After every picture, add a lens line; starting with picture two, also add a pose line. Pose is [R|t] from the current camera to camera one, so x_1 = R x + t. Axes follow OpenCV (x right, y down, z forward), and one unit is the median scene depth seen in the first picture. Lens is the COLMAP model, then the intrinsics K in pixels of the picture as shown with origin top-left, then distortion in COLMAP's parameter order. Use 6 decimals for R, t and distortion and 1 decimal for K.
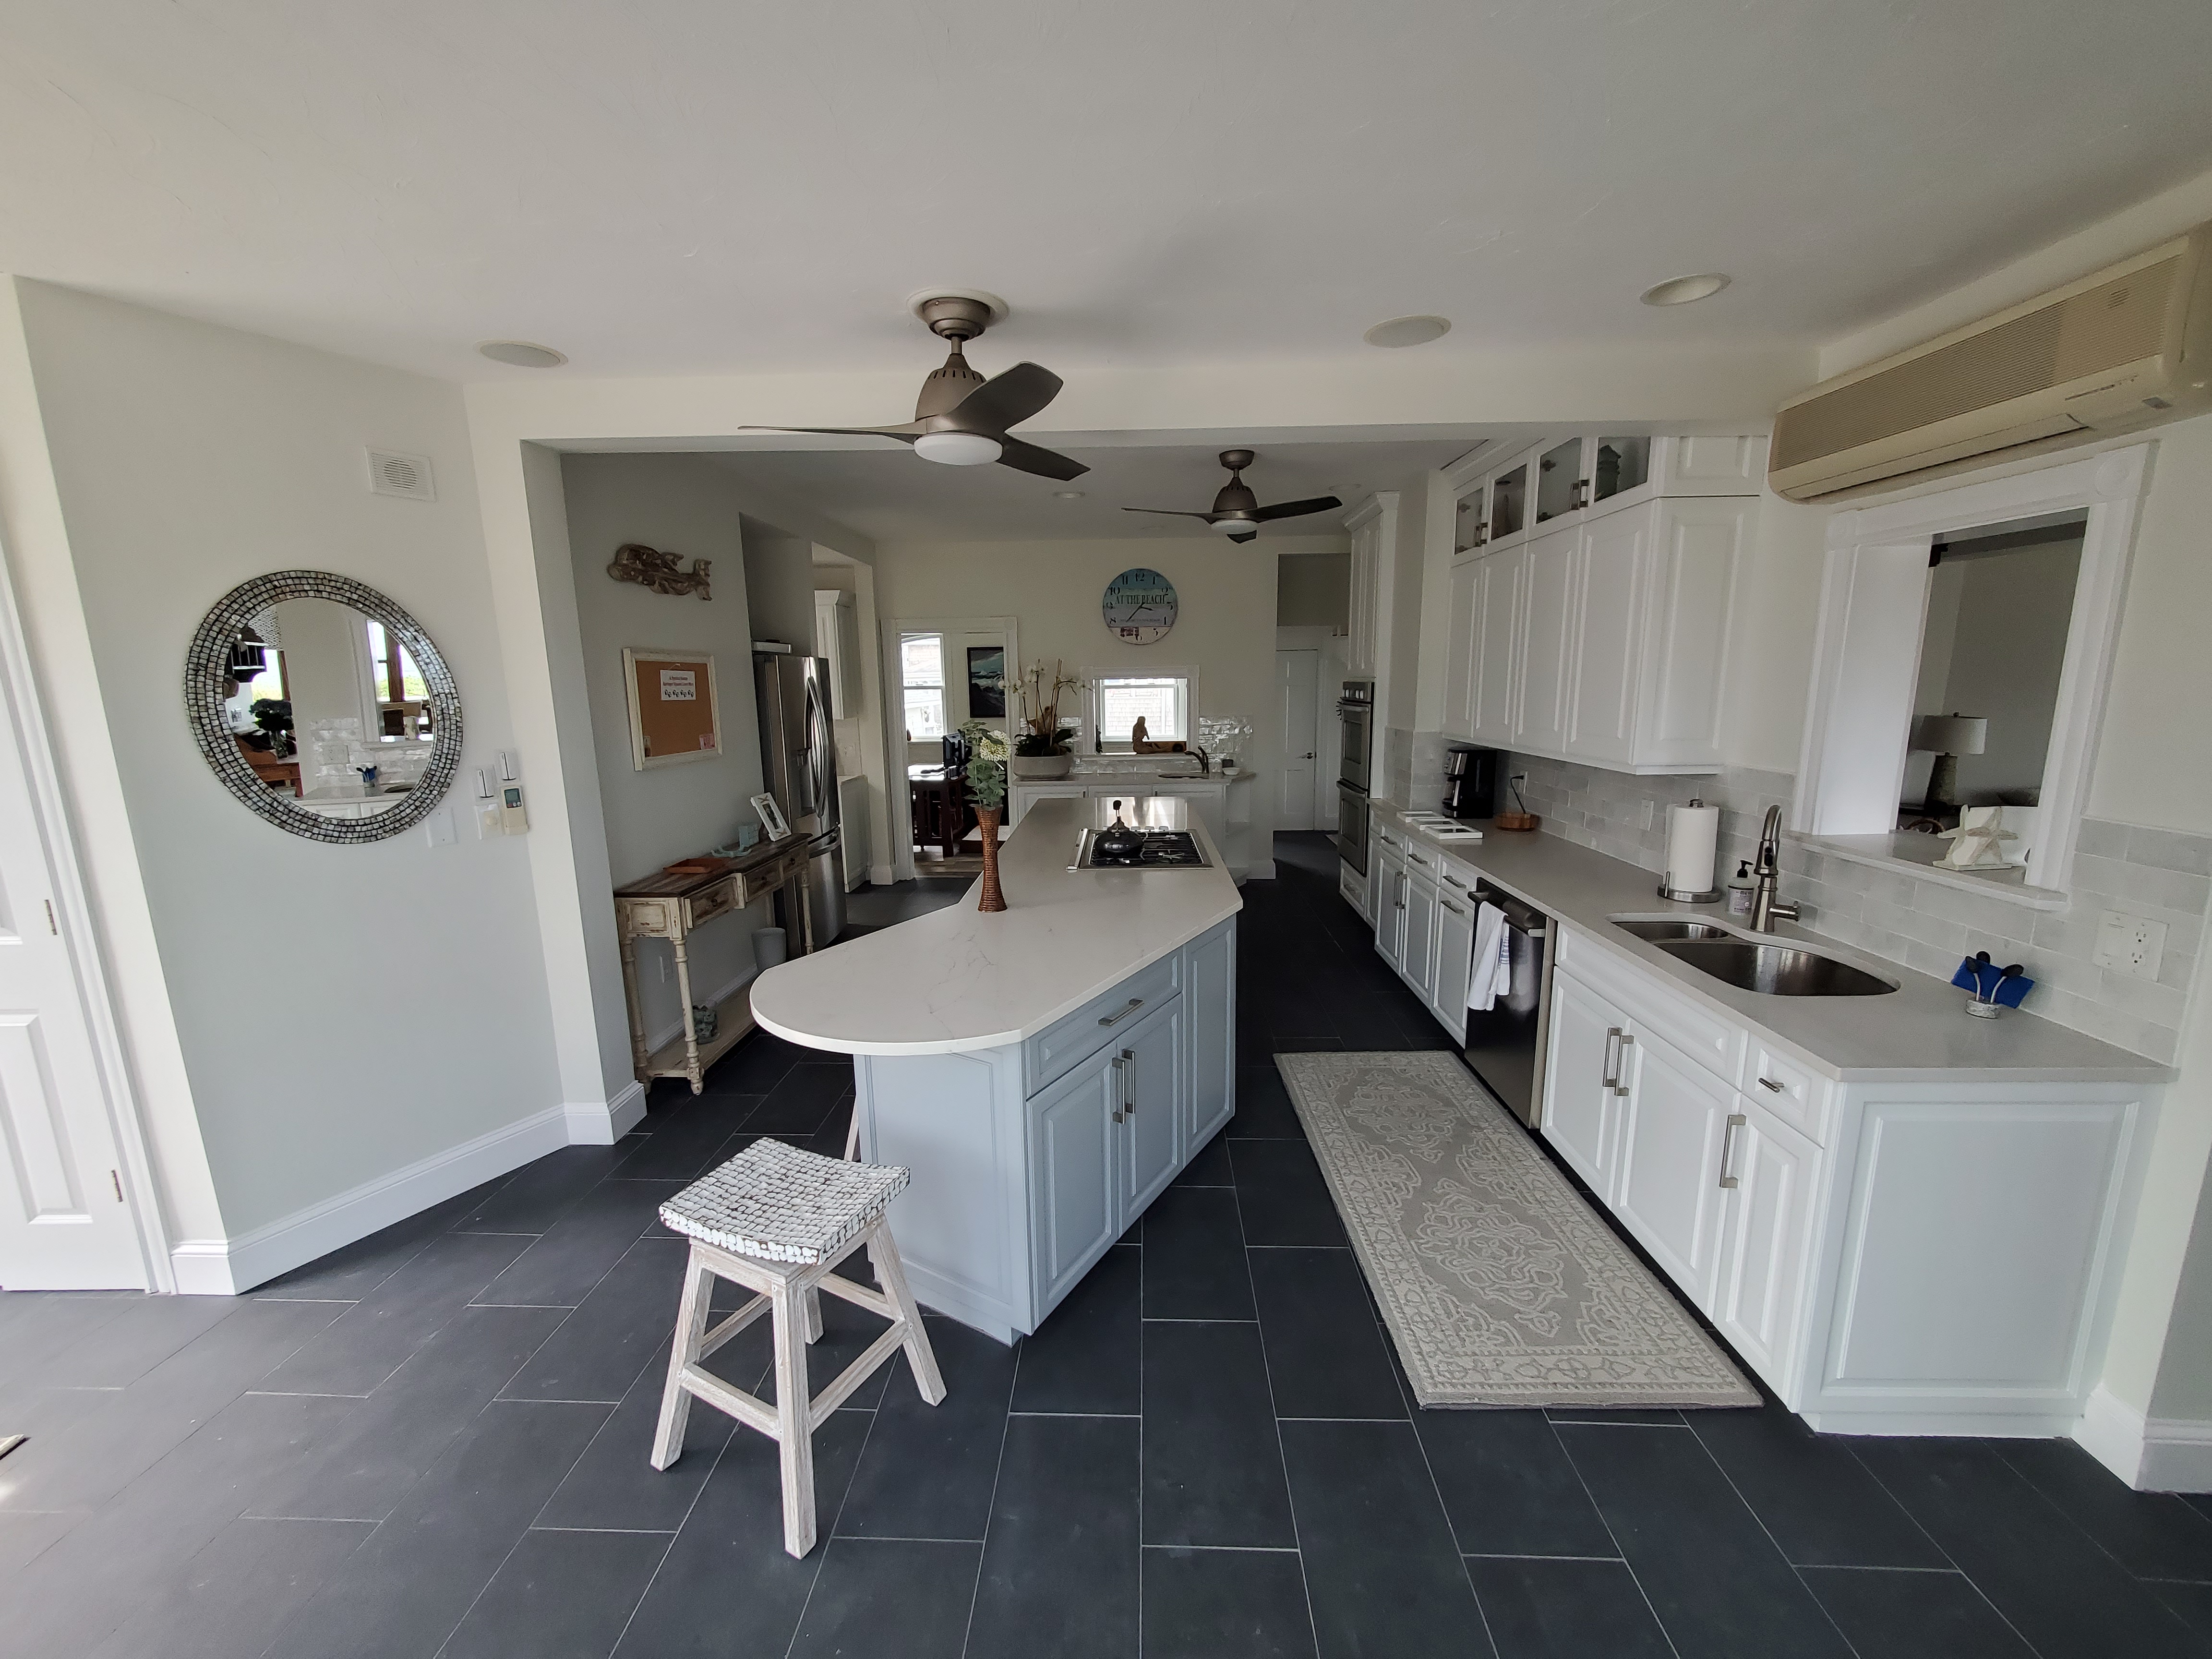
lens RADIAL K [[861.4, 0, 1108.9], [0, 861.4, 840.4], [0, 0, 1]] dist [-0.009746, -0.000391]
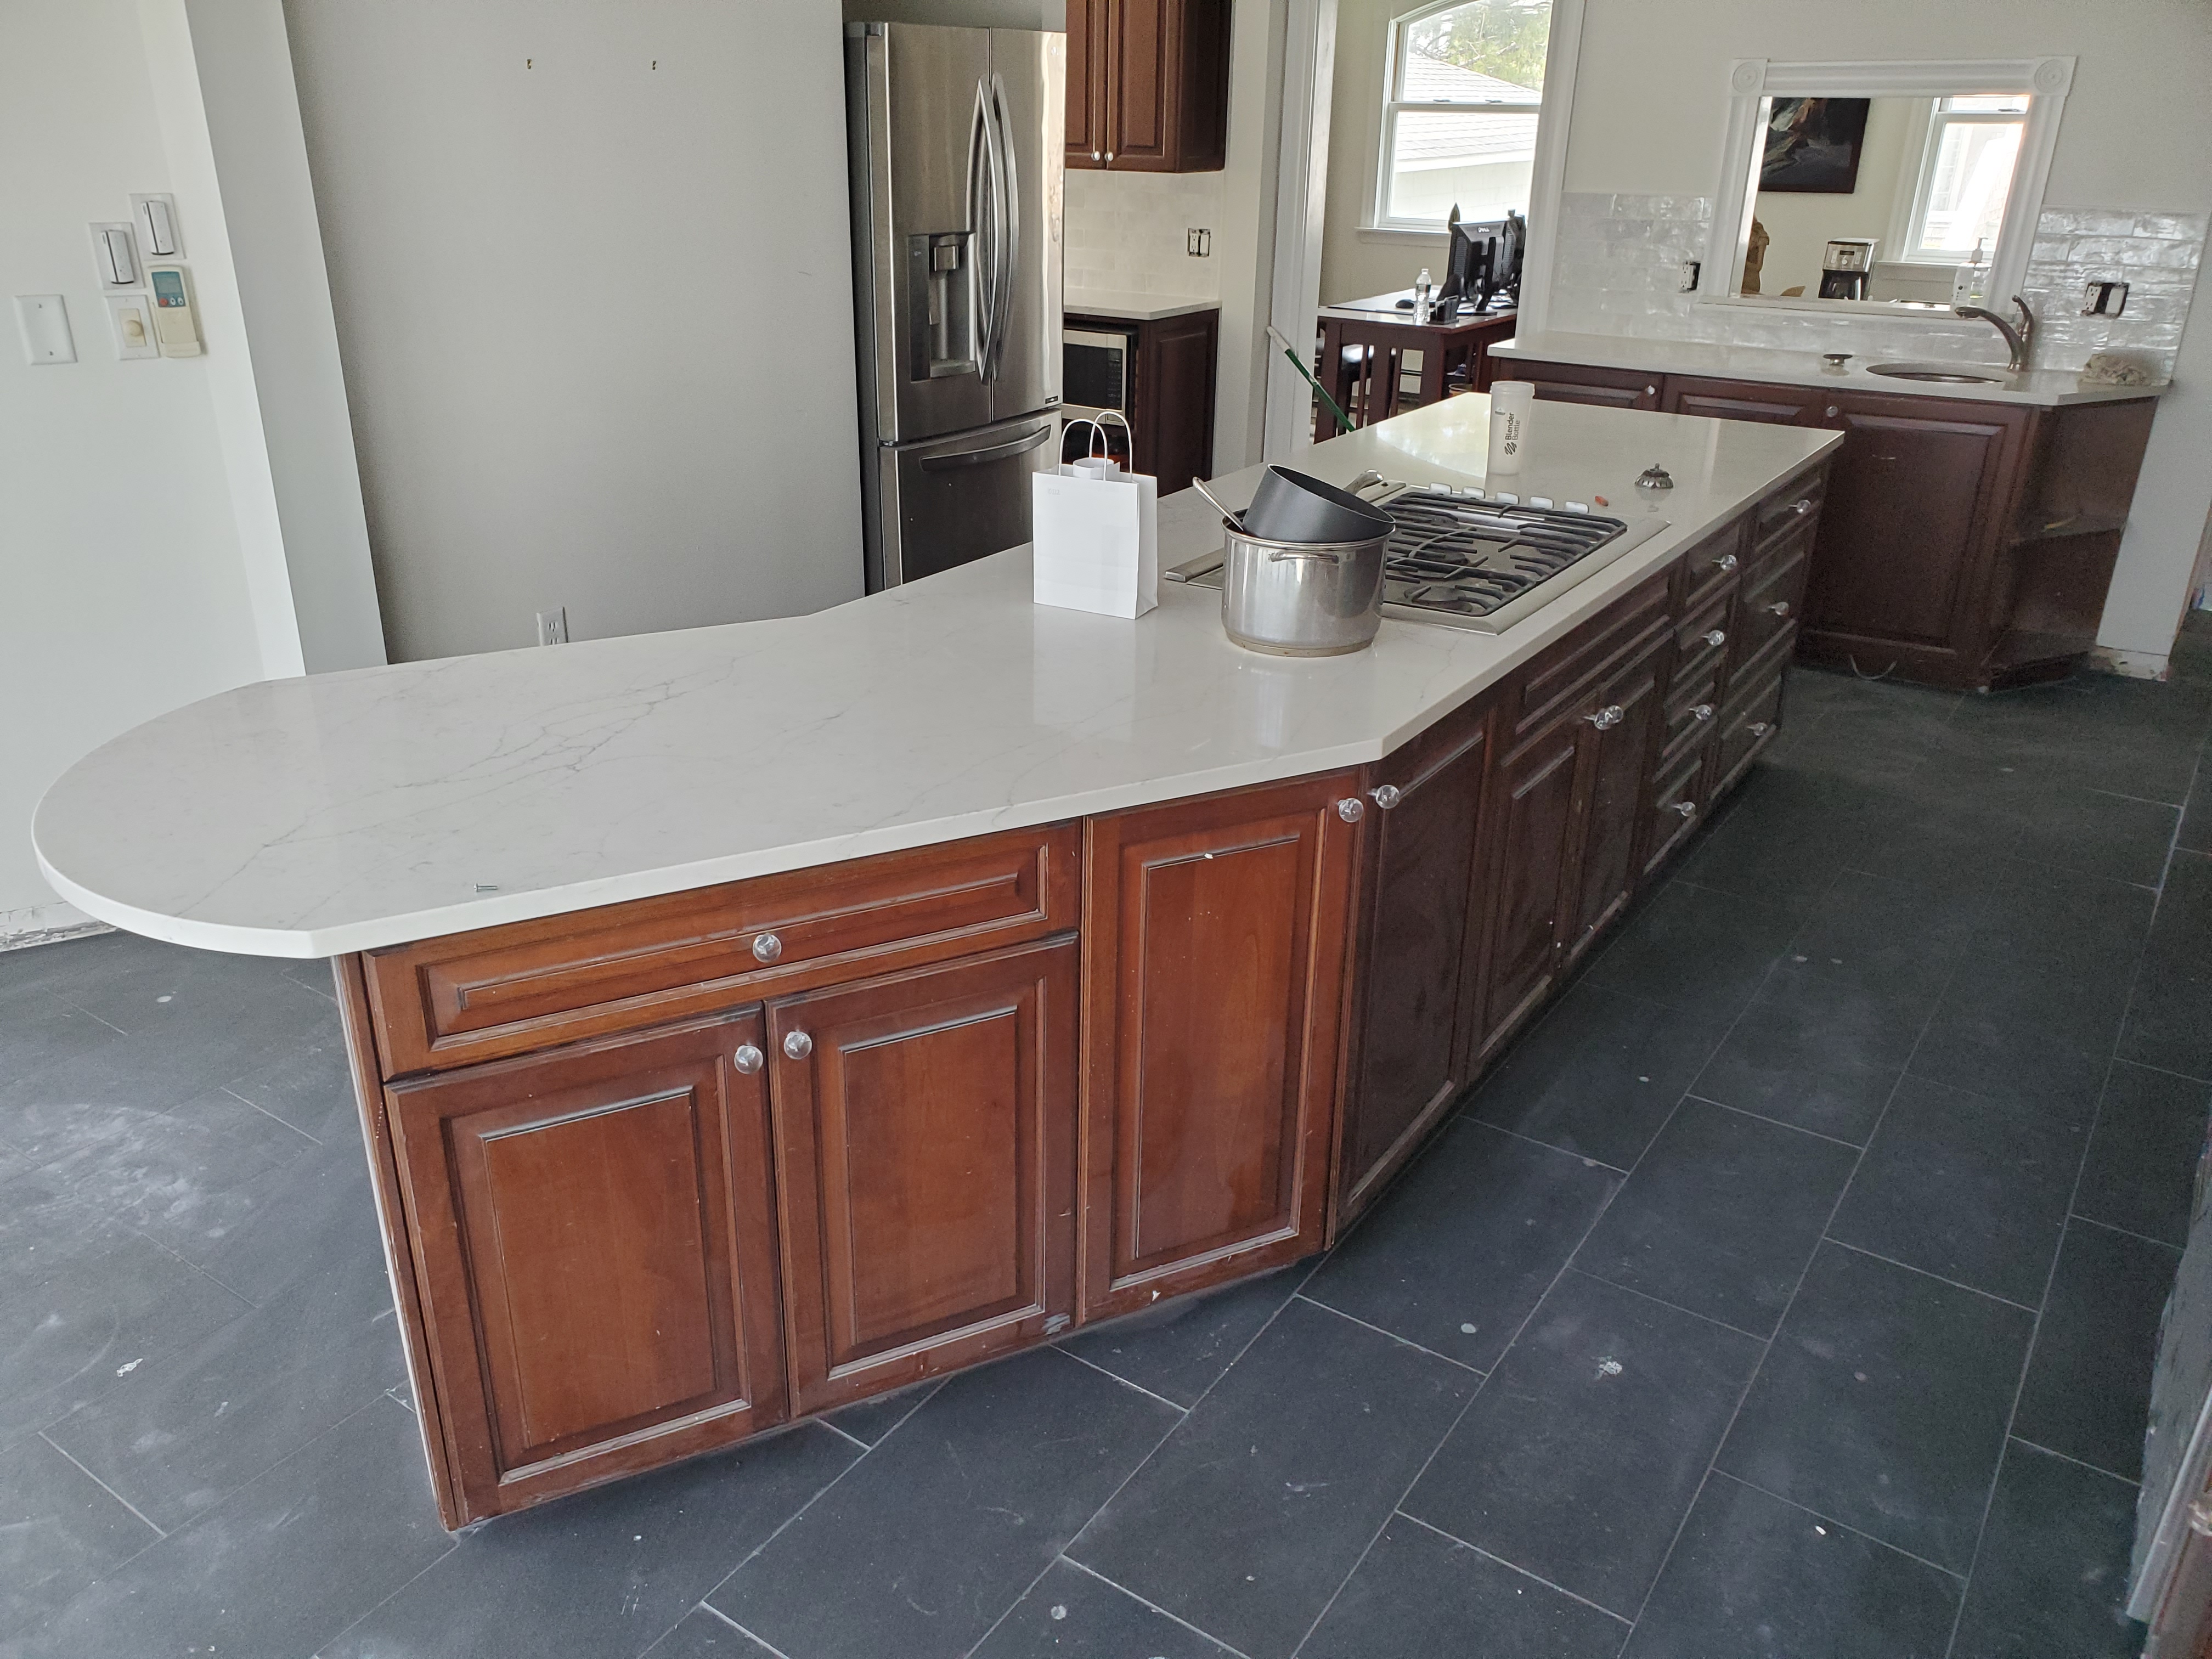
lens RADIAL K [[1740.7, 0, 1072.2], [0, 1740.7, 816.1], [0, 0, 1]] dist [0.015695, 0.007170]
pose [[0.842902, 0.227386, -0.487659, 0.340856], [-0.119810, 0.962879, 0.241886, -0.052481], [0.524558, -0.145460, 0.838856, 0.242002]]
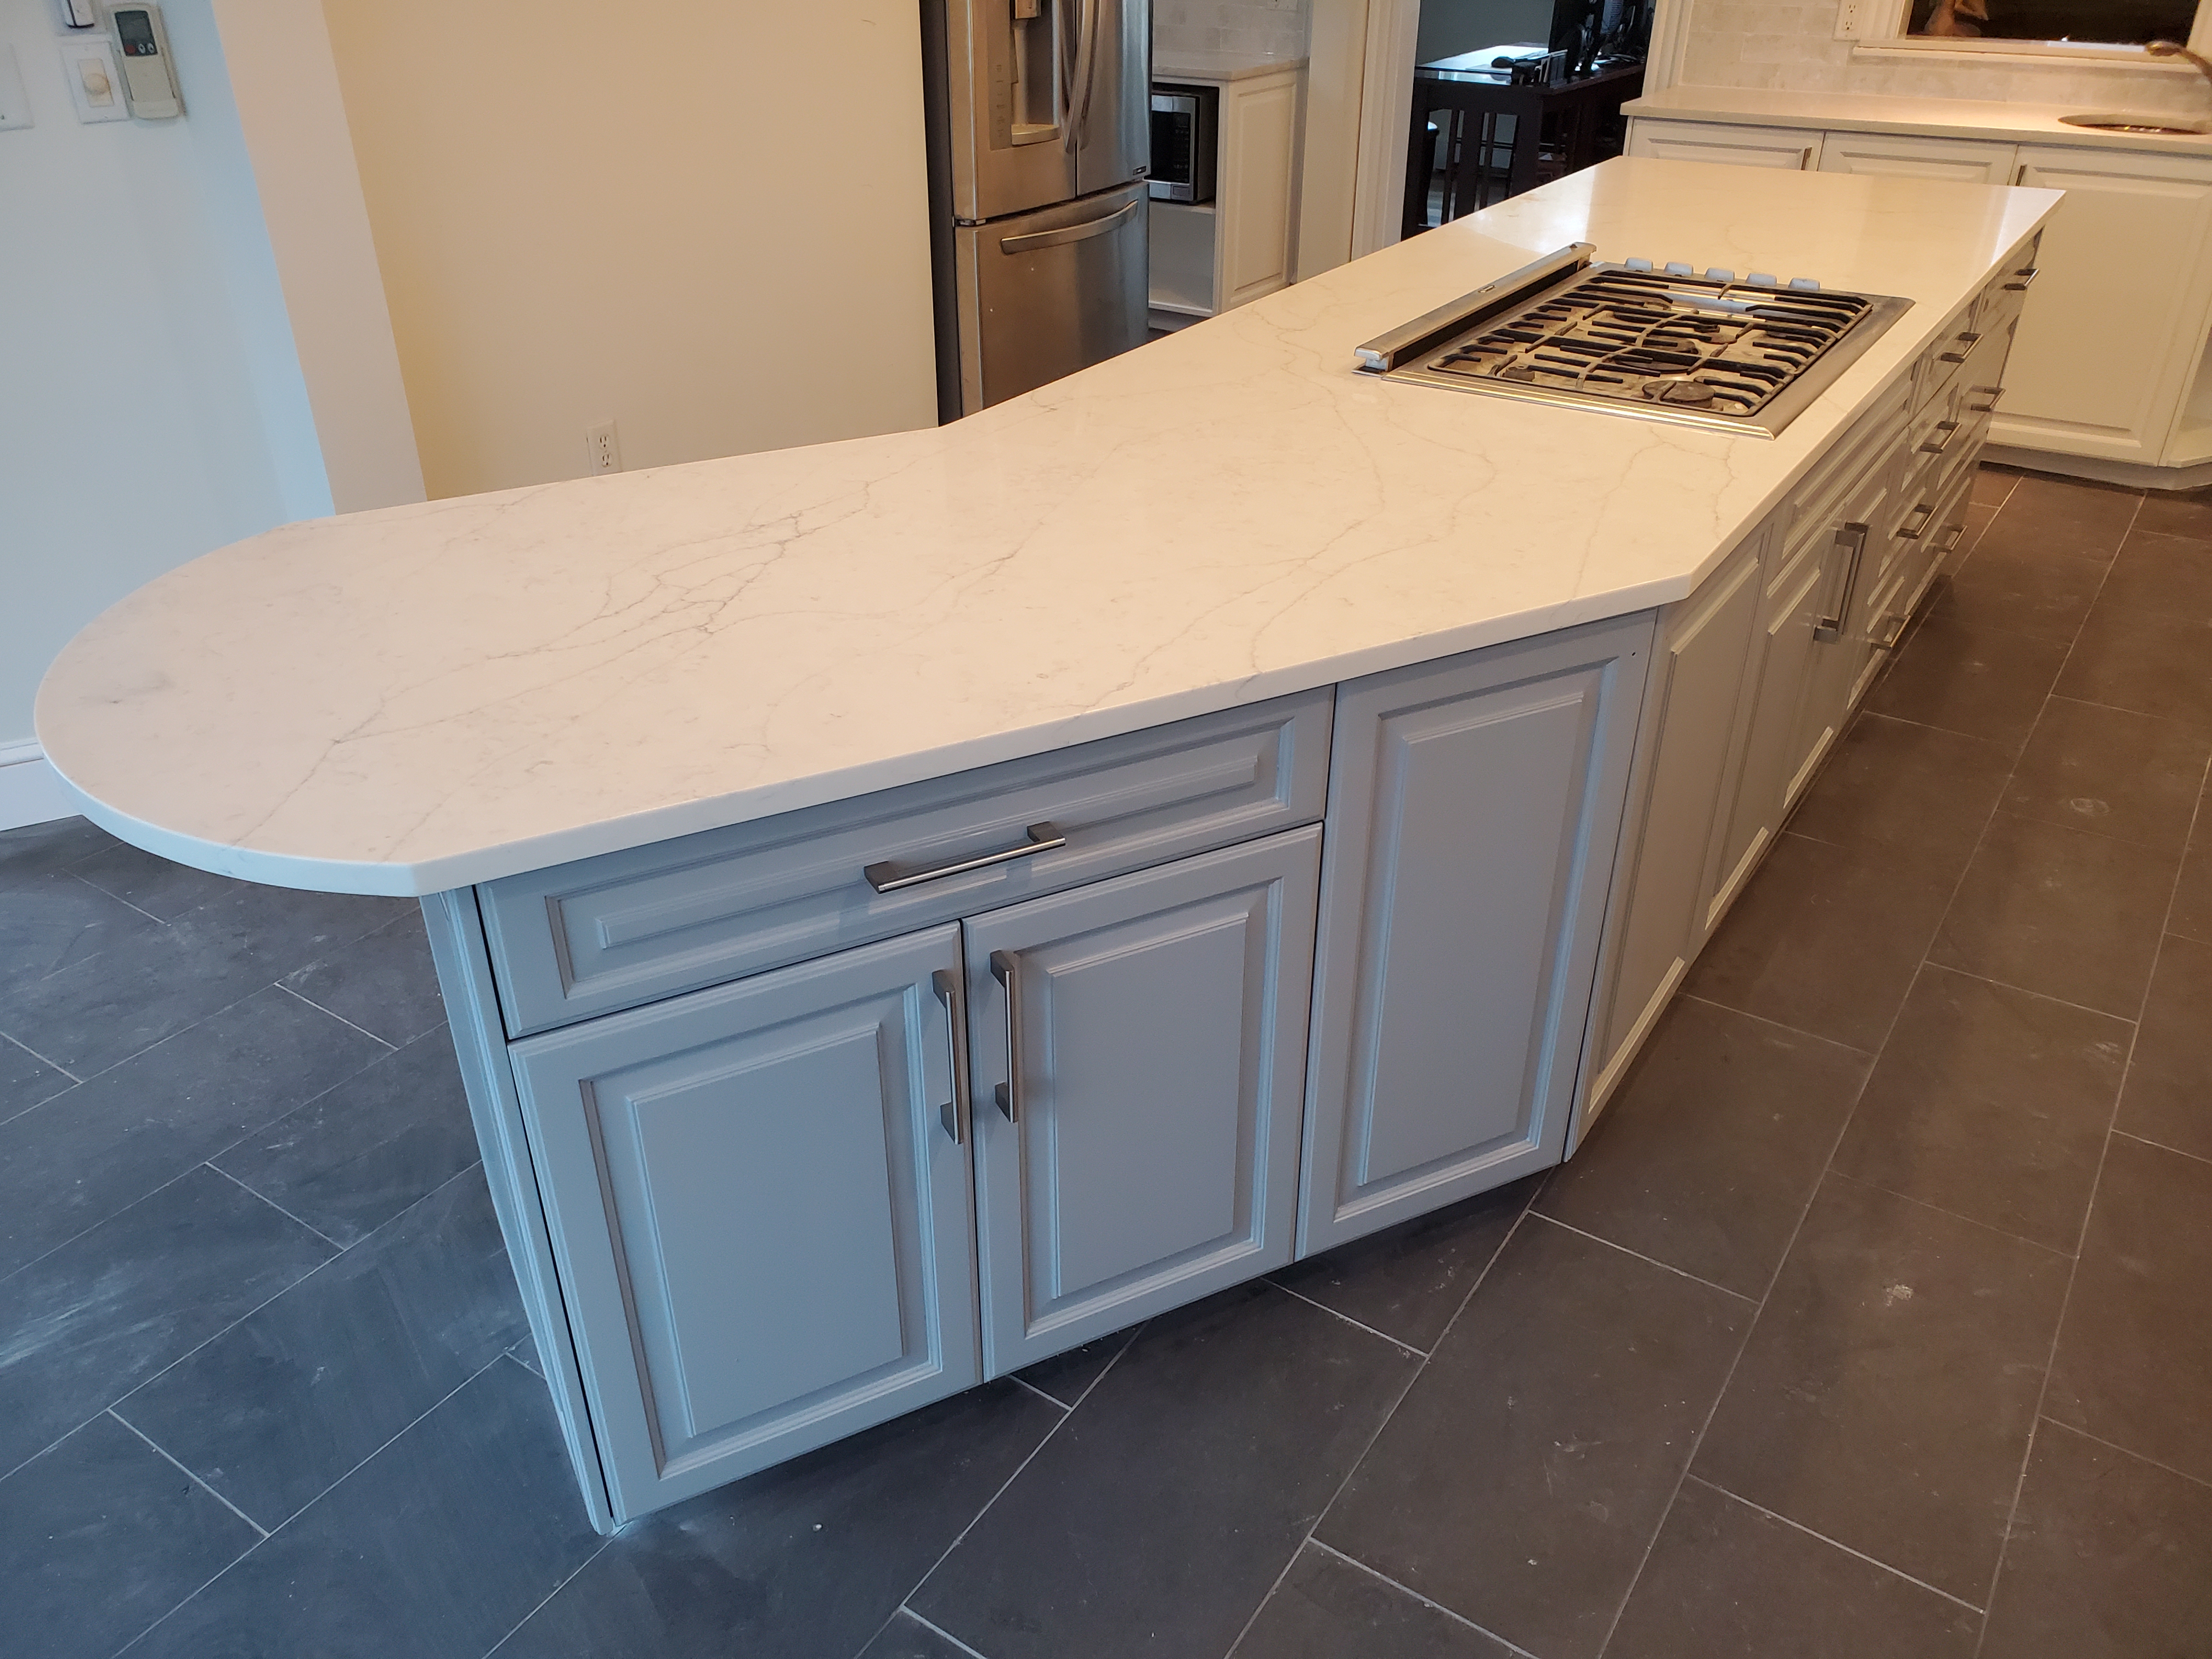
lens RADIAL K [[1740.7, 0, 1104.7], [0, 1740.7, 848.8], [0, 0, 1]] dist [0.015695, 0.007170]
pose [[0.851498, 0.273978, -0.447088, 0.229778], [-0.107598, 0.925790, 0.362403, -0.033842], [0.513200, -0.260479, 0.817787, 0.302224]]
